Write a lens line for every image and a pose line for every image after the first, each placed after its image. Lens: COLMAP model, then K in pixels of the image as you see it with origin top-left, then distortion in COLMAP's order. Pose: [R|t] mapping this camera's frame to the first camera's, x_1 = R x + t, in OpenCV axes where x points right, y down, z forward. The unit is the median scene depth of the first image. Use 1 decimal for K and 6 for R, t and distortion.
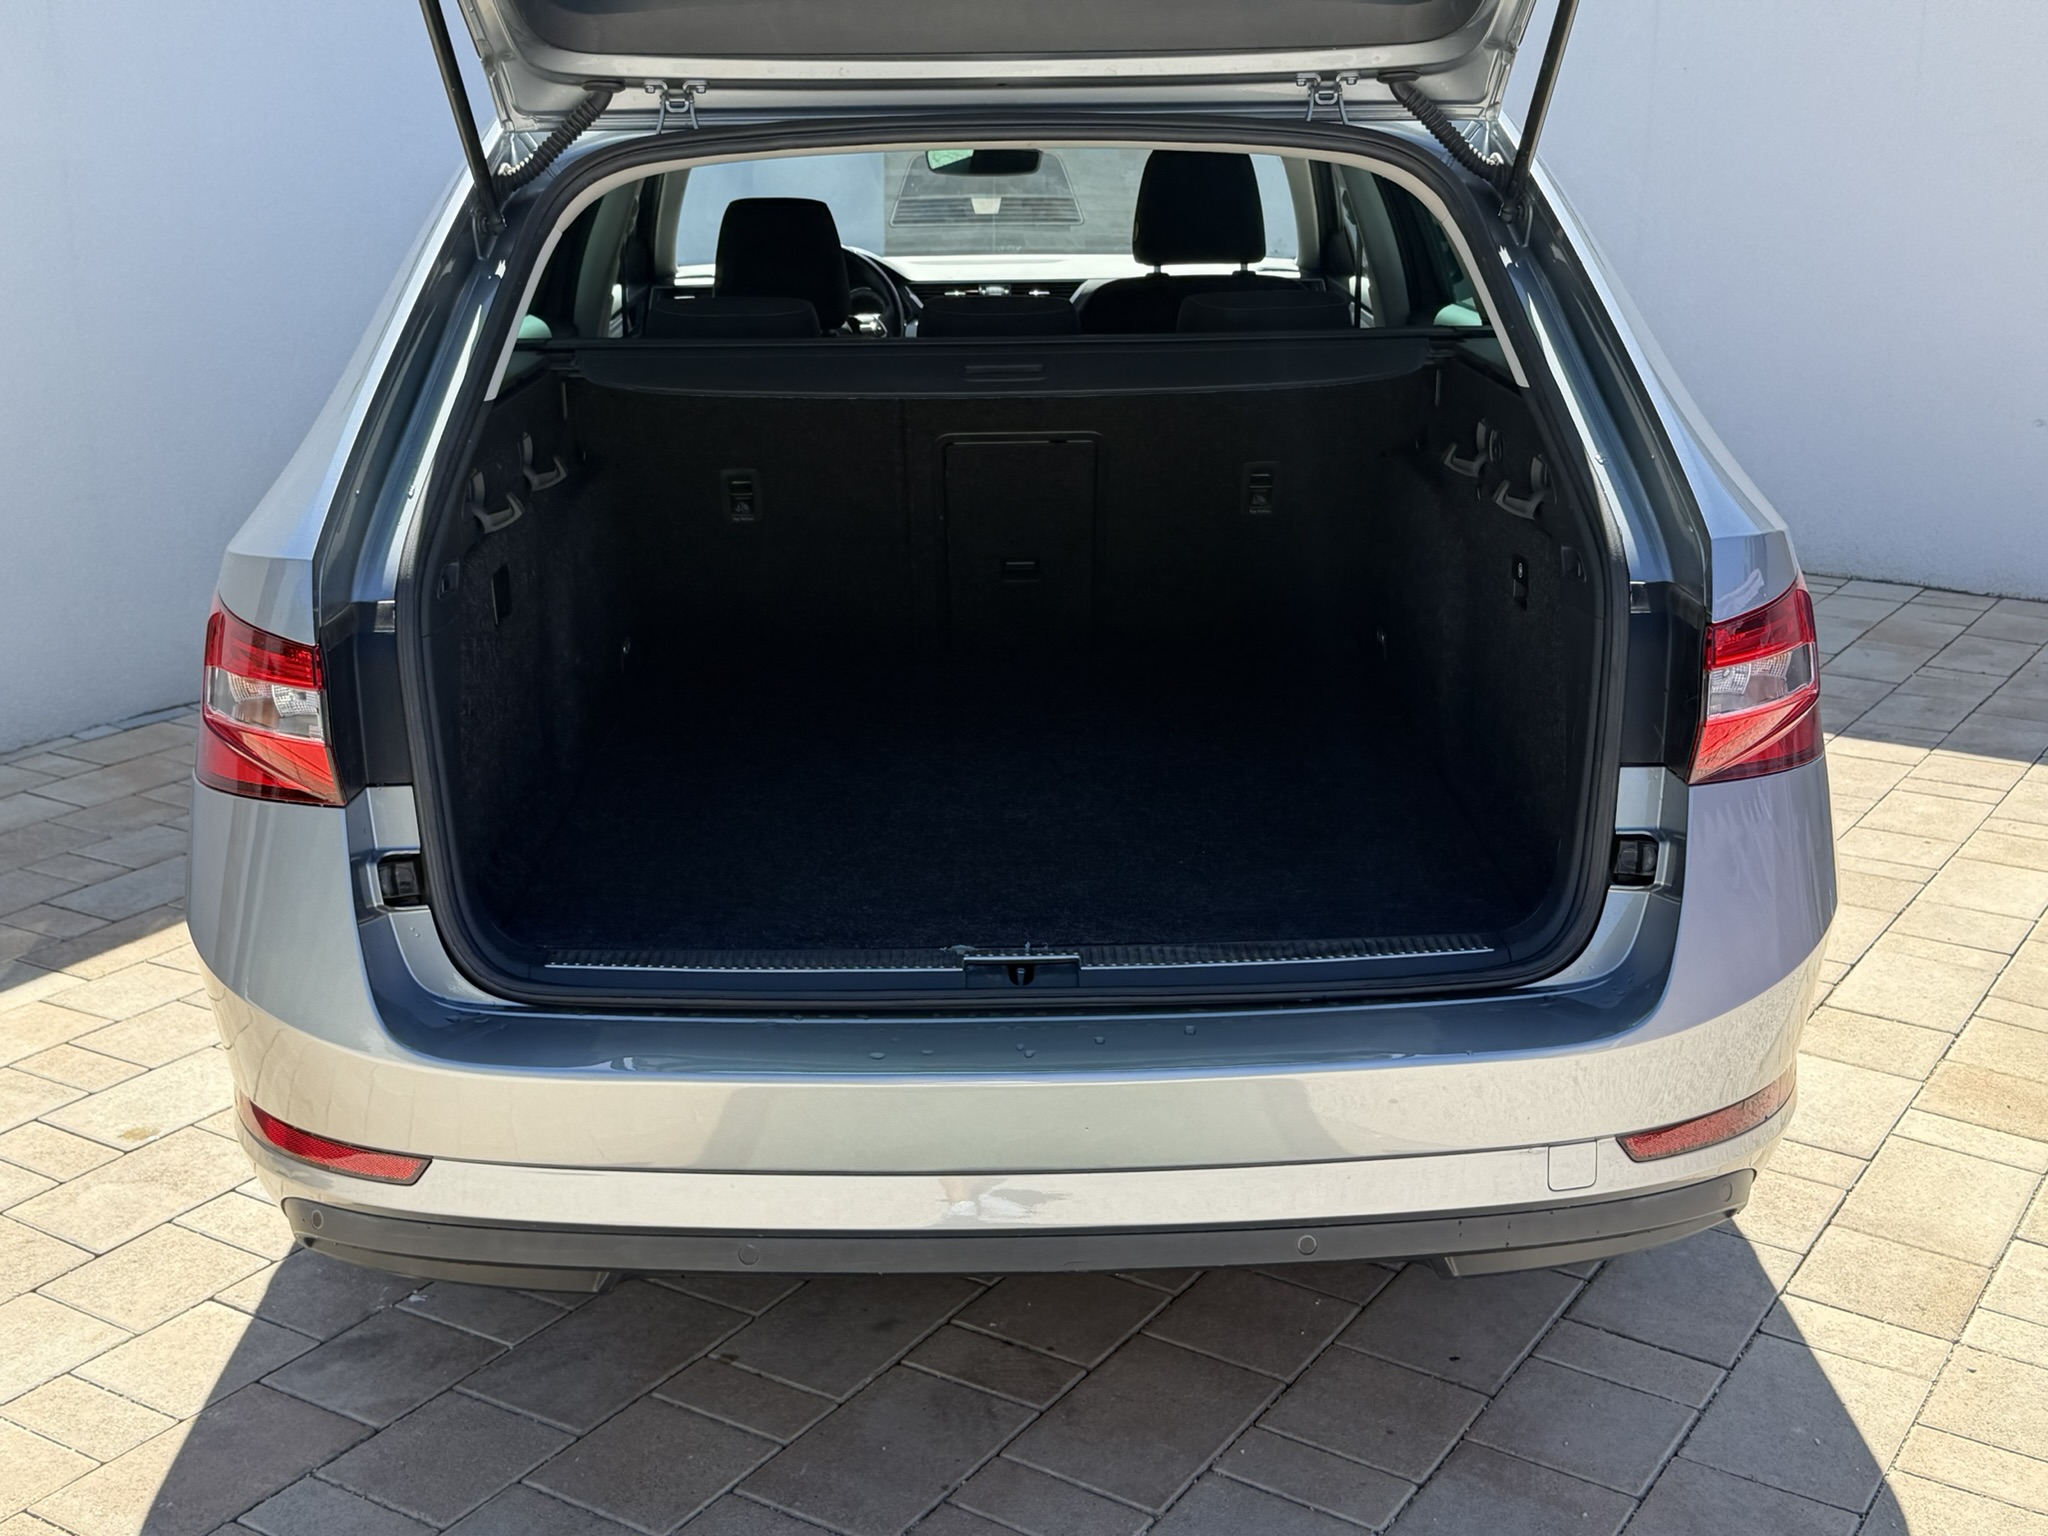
lens RADIAL K [[2437.1, 0, 1024.0], [0, 2437.1, 768.0], [0, 0, 1]] dist [0.167341, -0.382581]
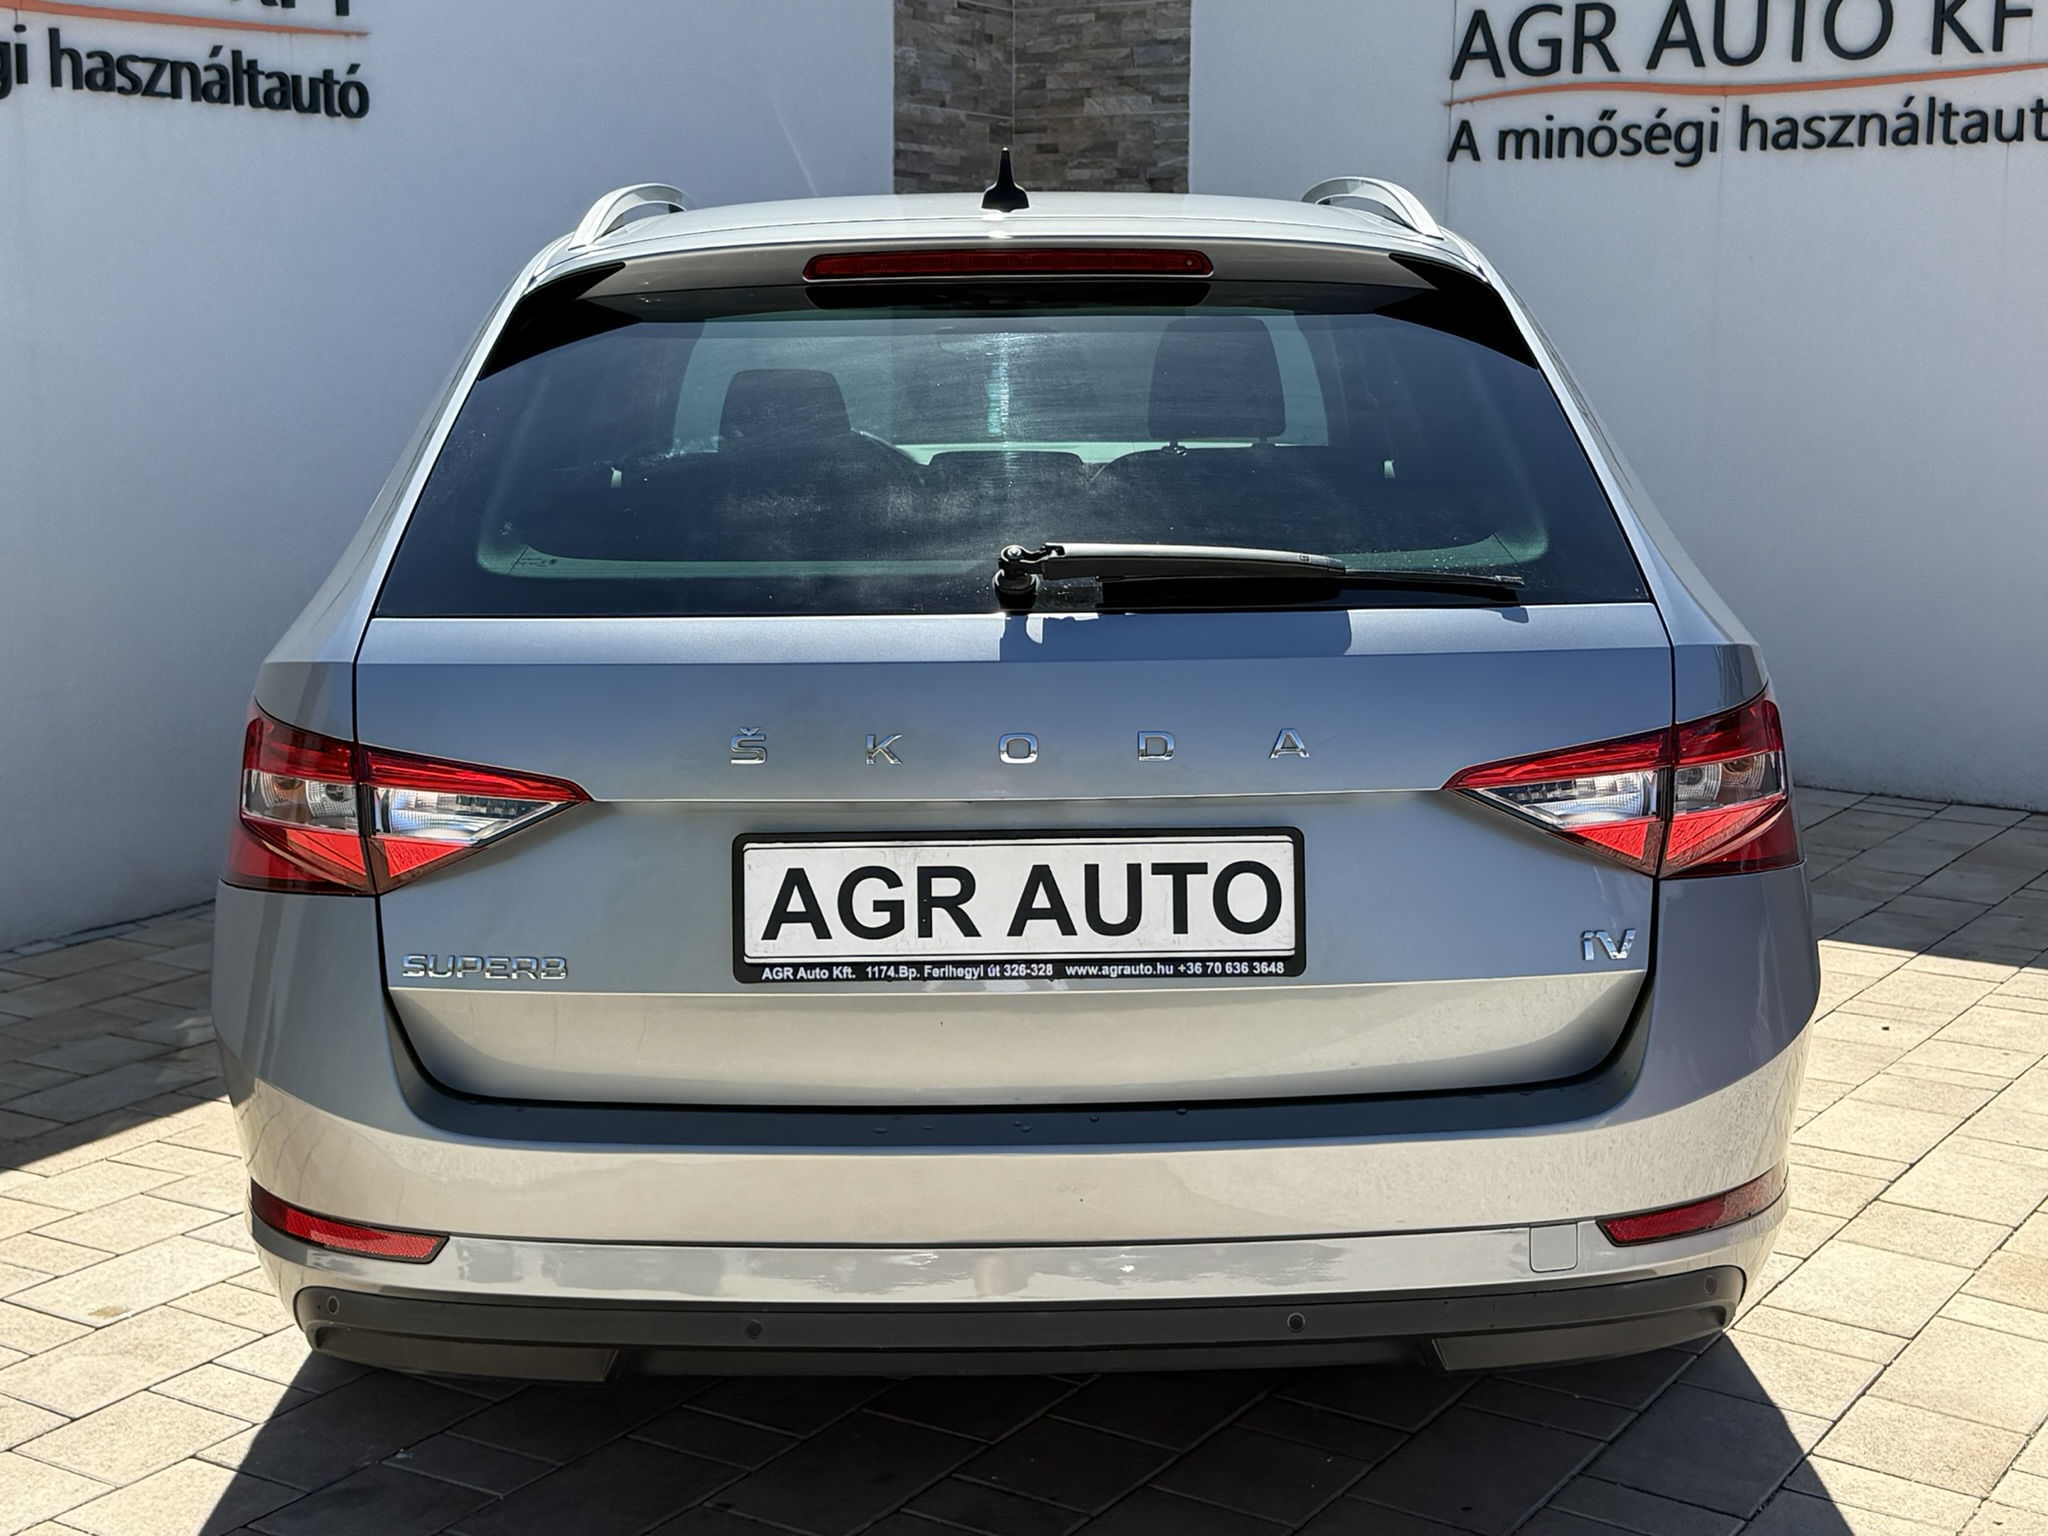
lens RADIAL K [[2914.5, 0, 1024.0], [0, 2914.5, 768.0], [0, 0, 1]] dist [0.119877, -0.140490]
pose [[0.999951, 0.001599, -0.009807, 0.009328], [-0.002692, 0.993648, -0.112504, 0.073071], [0.009565, 0.112525, 0.993603, -0.176405]]
